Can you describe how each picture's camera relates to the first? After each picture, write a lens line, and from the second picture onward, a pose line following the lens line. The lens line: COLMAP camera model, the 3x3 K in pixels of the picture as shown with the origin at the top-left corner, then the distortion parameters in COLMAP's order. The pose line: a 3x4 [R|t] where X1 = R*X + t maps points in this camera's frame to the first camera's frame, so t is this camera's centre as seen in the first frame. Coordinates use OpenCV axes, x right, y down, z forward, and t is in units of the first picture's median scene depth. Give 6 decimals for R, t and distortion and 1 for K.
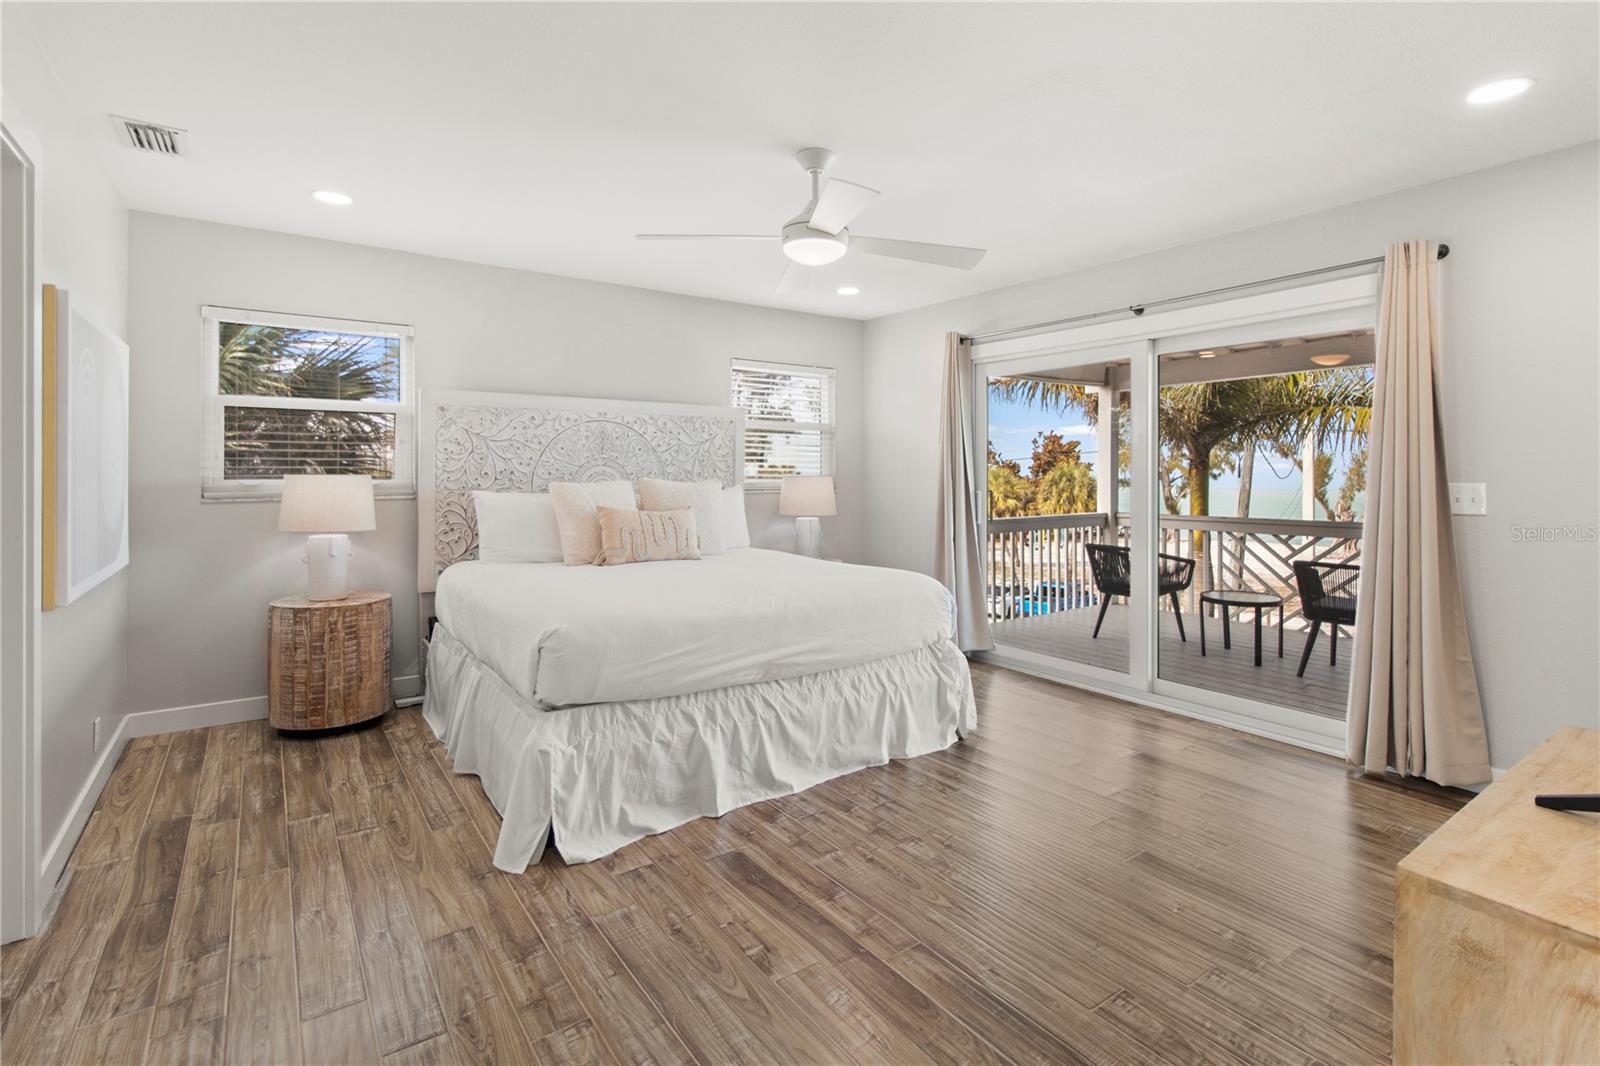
lens RADIAL K [[752.8, 0, 823.2], [0, 752.8, 478.1], [0, 0, 1]] dist [0.005052, -0.001155]
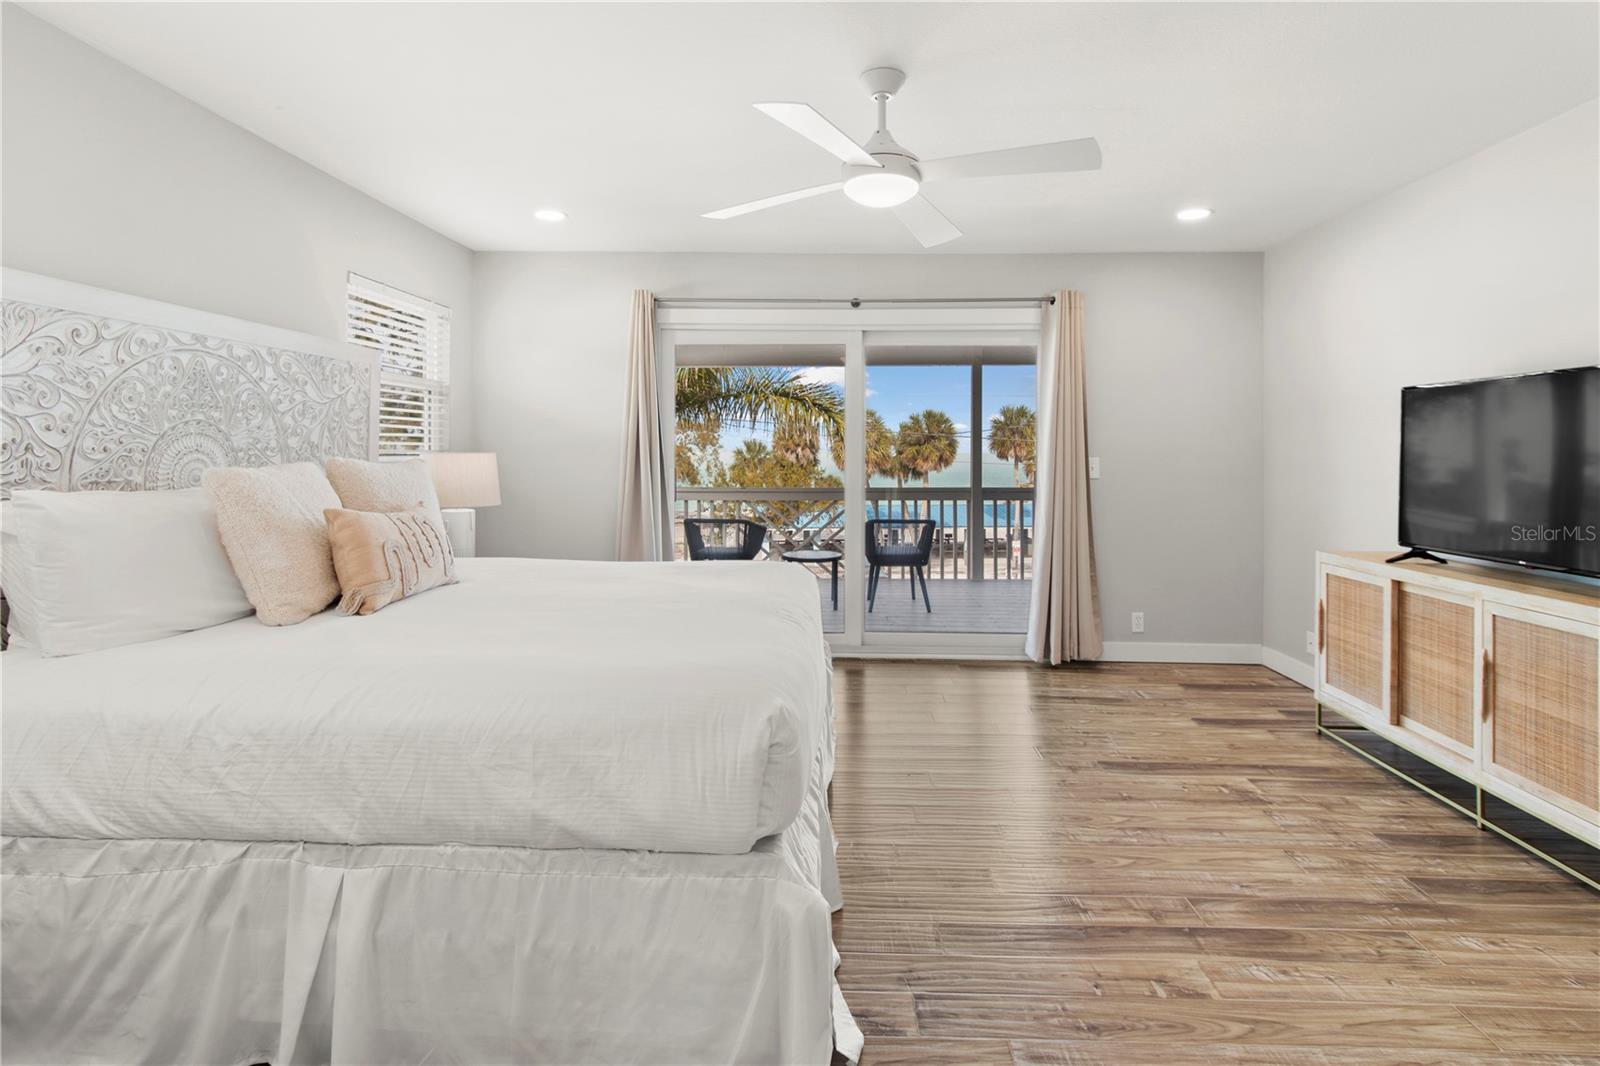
lens RADIAL K [[752.8, 0, 809.7], [0, 752.8, 459.7], [0, 0, 1]] dist [0.005052, -0.001155]
pose [[0.622731, -0.009374, 0.782380, -0.641319], [0.000675, 0.999934, 0.011444, -0.007079], [-0.782435, -0.006598, 0.622697, 0.475089]]
